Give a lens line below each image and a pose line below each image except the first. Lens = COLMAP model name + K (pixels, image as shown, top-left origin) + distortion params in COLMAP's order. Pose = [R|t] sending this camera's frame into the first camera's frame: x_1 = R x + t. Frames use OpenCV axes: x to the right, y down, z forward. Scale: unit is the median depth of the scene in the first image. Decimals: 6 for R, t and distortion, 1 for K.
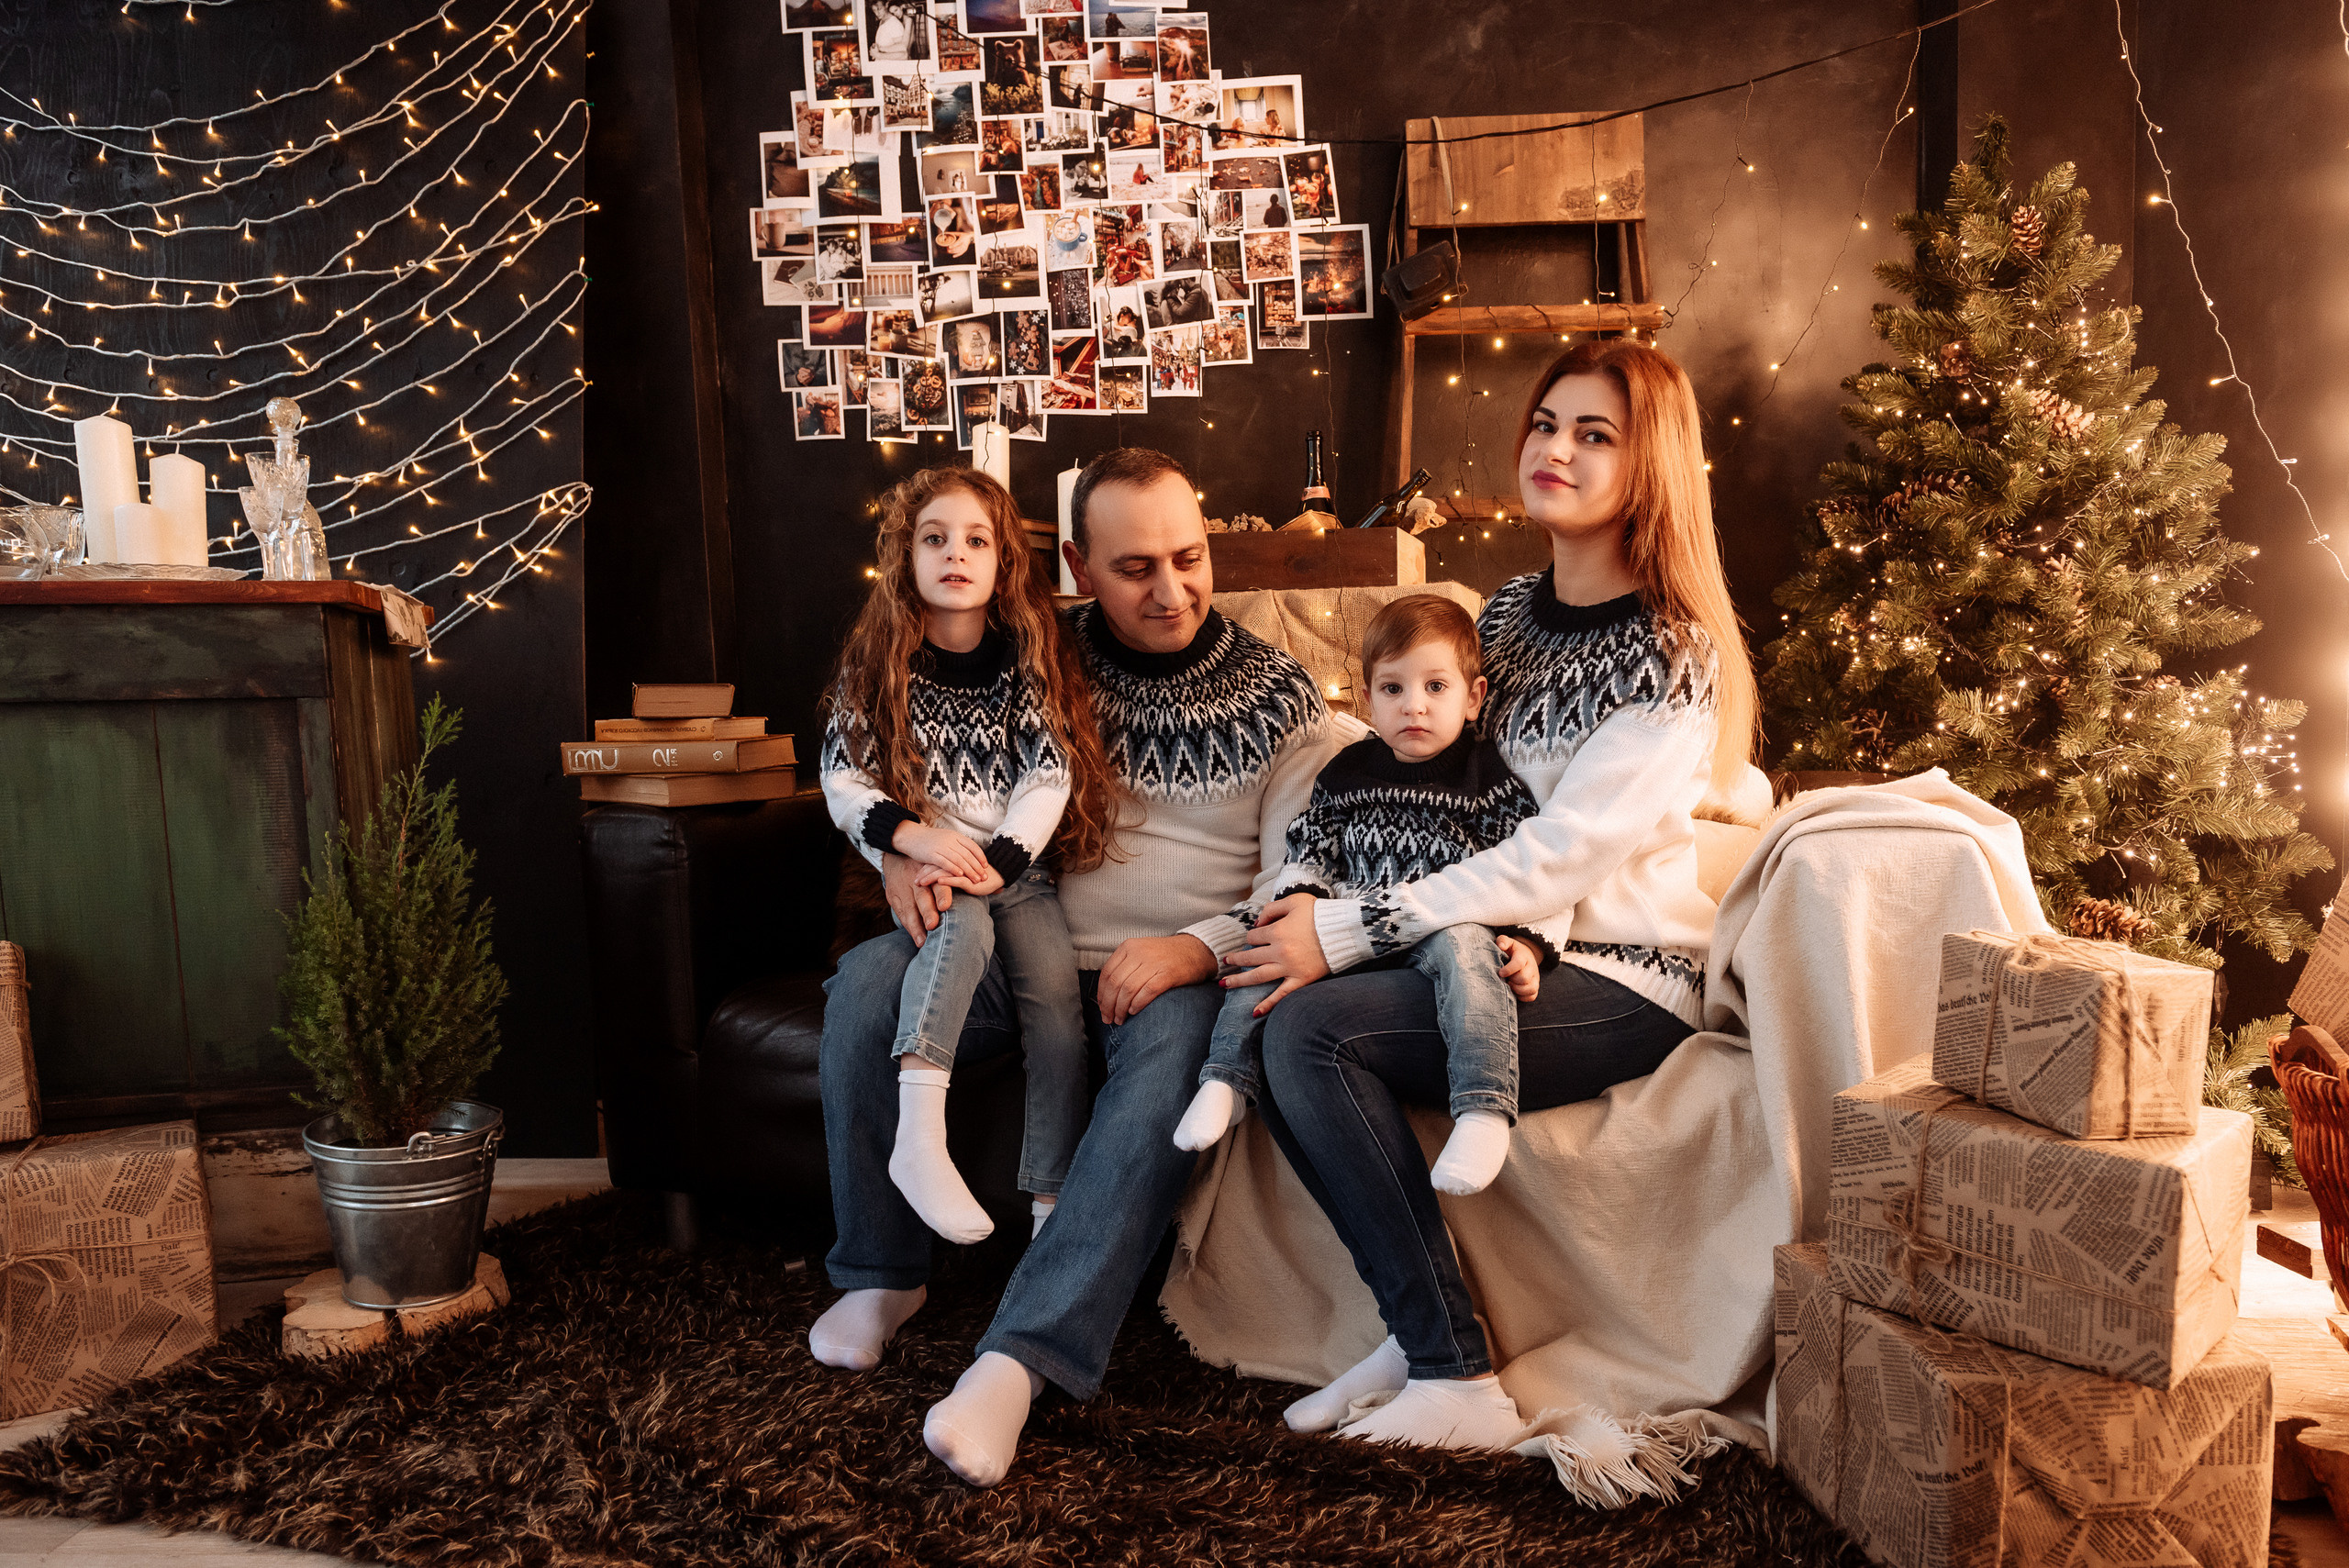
lens RADIAL K [[1622.6, 0, 1159.2], [0, 1622.6, 883.3], [0, 0, 1]] dist [0.001931, -0.003680]
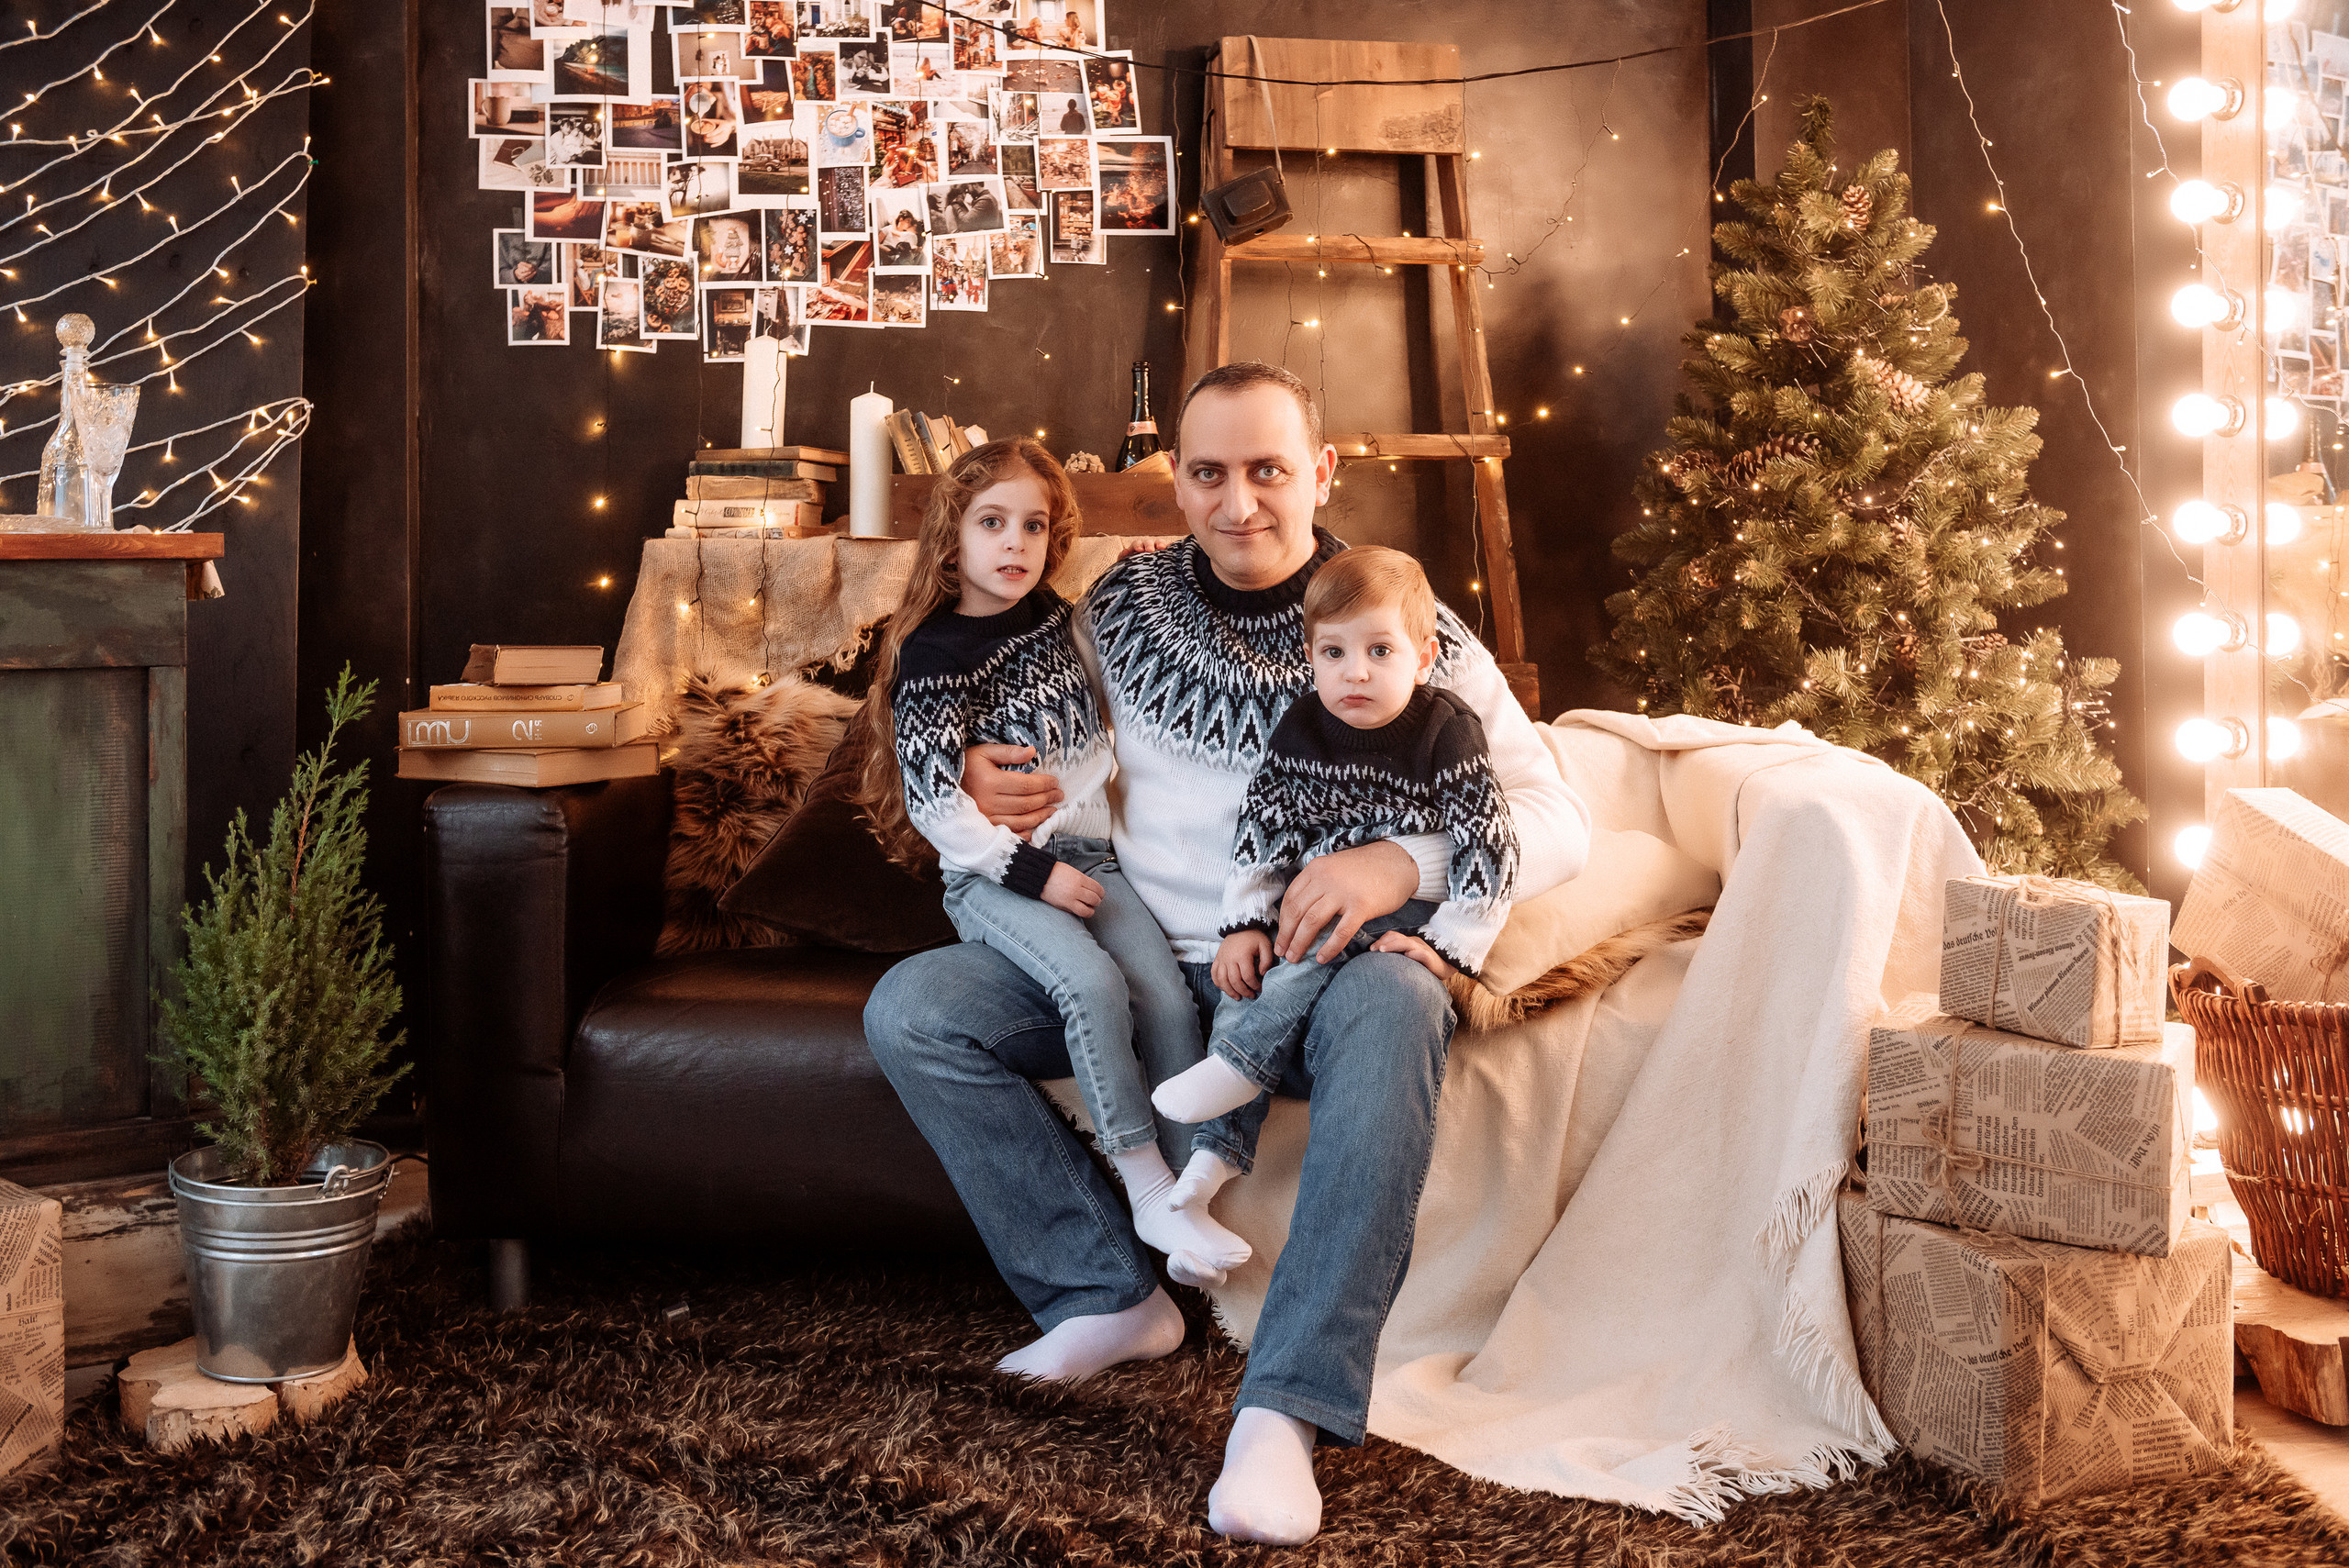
lens RADIAL K [[2233.8, 0, 1106.1], [0, 2233.8, 645.0], [0, 0, 1]] dist [-0.024053, 0.011858]
pose [[0.968982, -0.001195, 0.247128, -0.221147], [0.026347, 0.994789, -0.098496, 0.002531], [-0.245722, 0.101952, 0.963964, -0.177864]]
